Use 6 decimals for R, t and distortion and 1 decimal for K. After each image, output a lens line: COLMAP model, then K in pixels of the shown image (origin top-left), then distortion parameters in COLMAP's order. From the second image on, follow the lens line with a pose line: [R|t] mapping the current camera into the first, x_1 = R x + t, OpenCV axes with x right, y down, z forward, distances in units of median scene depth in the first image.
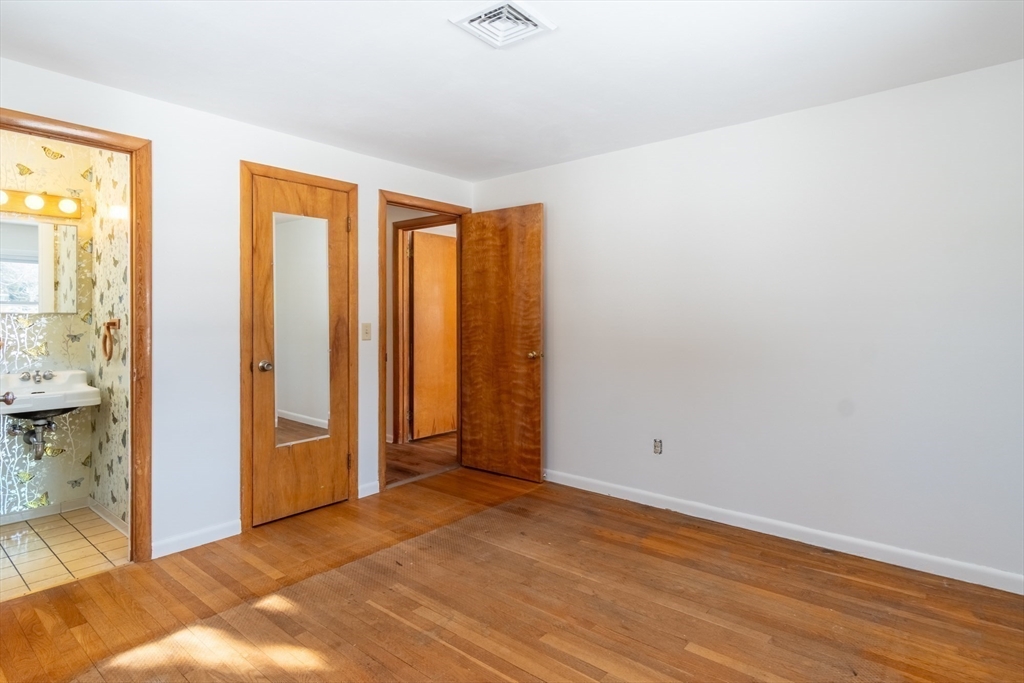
lens RADIAL K [[554.2, 0, 508.8], [0, 554.2, 314.3], [0, 0, 1]] dist [0.004570, 0.004029]
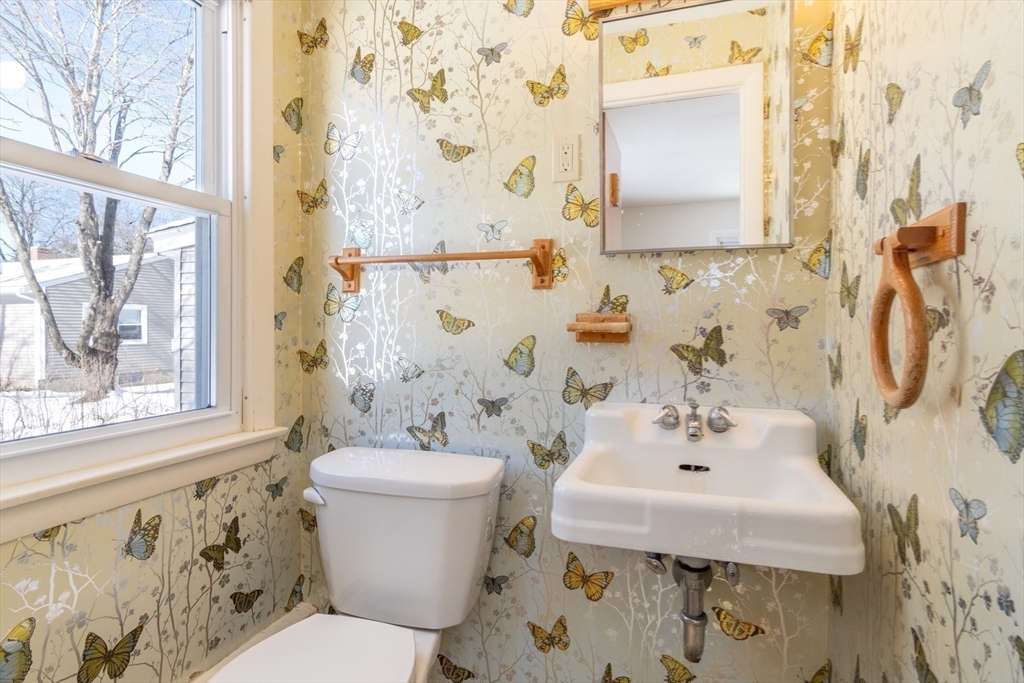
lens RADIAL K [[554.2, 0, 511.6], [0, 554.2, 332.2], [0, 0, 1]] dist [0.004570, 0.004029]
pose [[0.396470, 0.013606, -0.917947, -0.540161], [0.011442, 0.999739, 0.019761, 0.043709], [0.917976, -0.018338, 0.396211, 0.719628]]
